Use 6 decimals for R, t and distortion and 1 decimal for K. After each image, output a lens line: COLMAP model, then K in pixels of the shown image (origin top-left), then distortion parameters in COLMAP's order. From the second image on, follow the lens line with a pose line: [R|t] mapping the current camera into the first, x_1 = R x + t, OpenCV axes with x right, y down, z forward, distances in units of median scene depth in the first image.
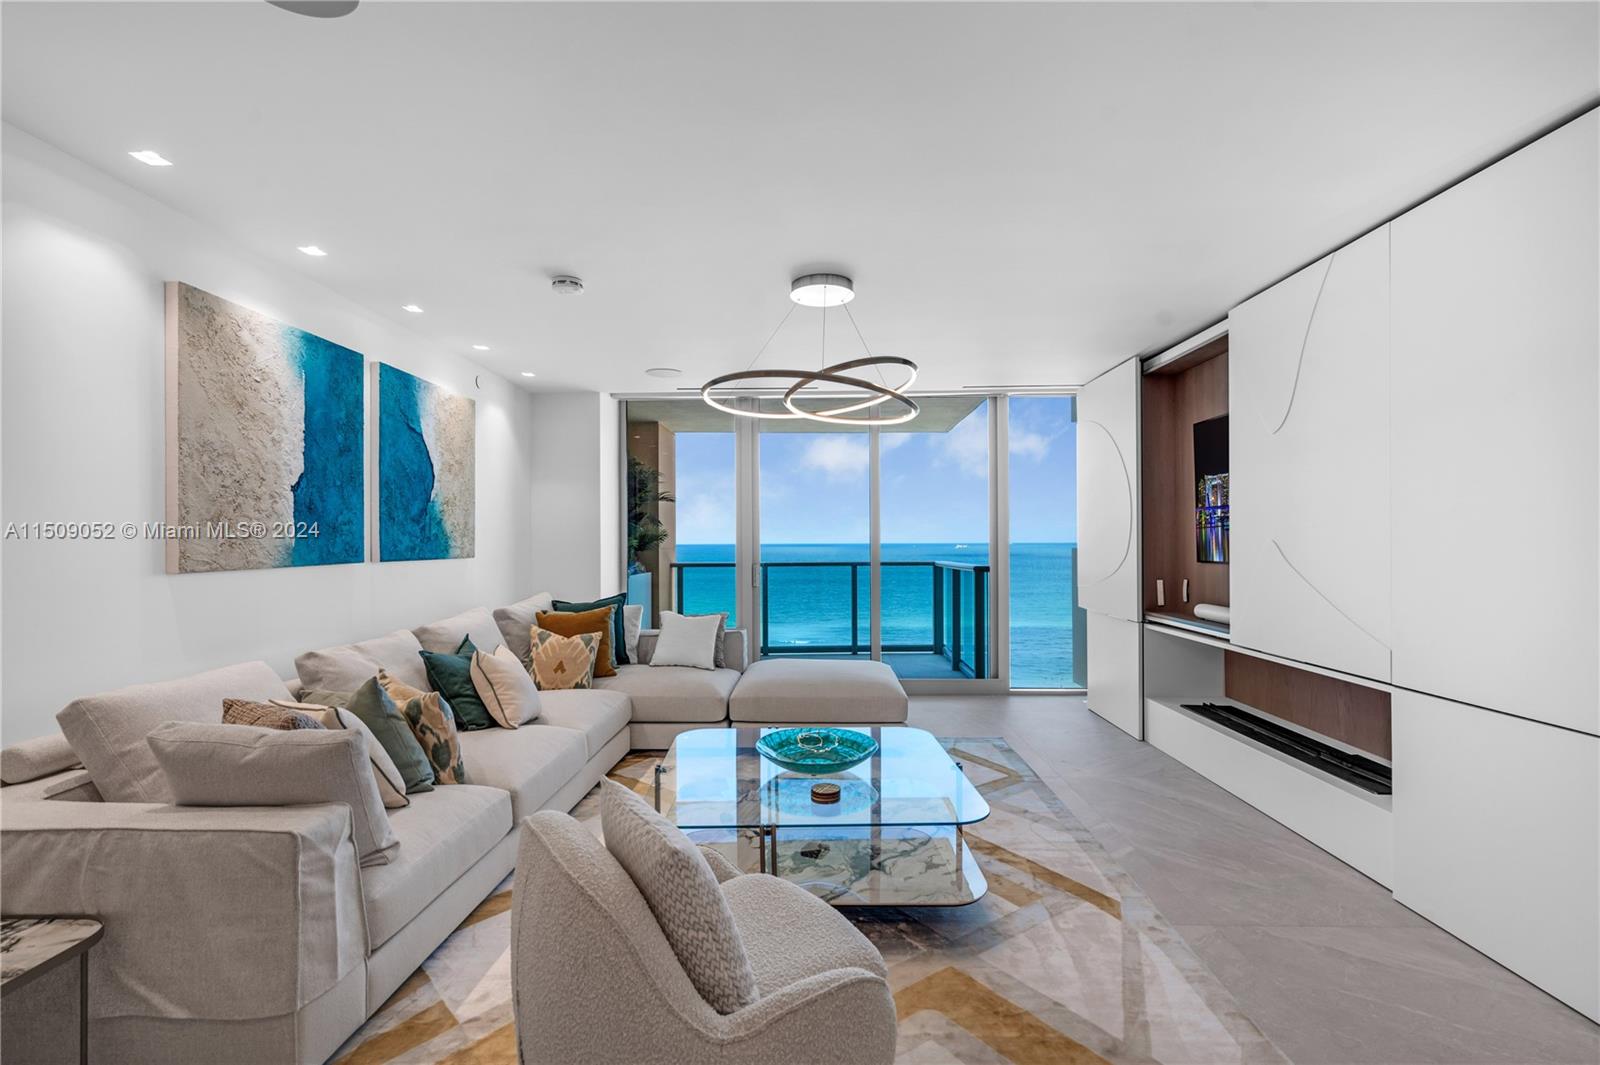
lens RADIAL K [[735.1, 0, 794.2], [0, 735.1, 516.2], [0, 0, 1]] dist [-0.001073, 0.000373]
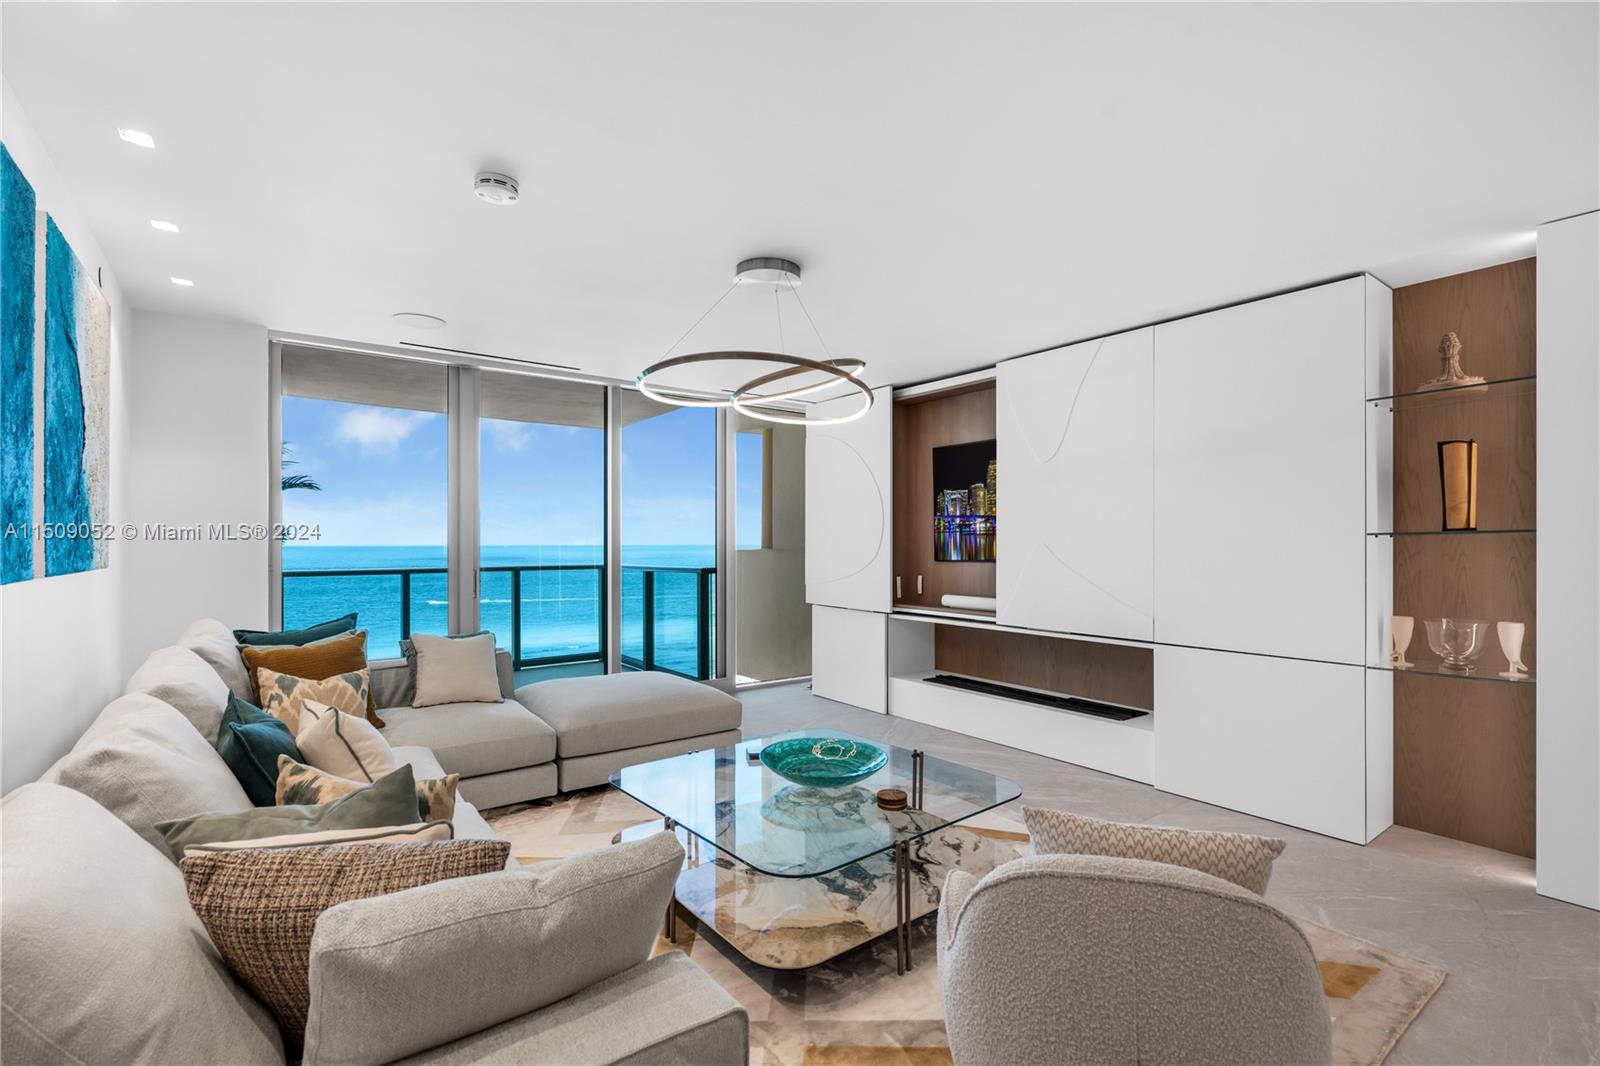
lens RADIAL K [[730.6, 0, 804.7], [0, 730.6, 539.6], [0, 0, 1]] dist [0.000324, 0.000724]
pose [[0.790574, 0.004690, 0.612348, -0.379302], [-0.021737, 0.999555, 0.020408, 0.007541], [-0.611980, -0.029445, 0.790325, 0.182969]]
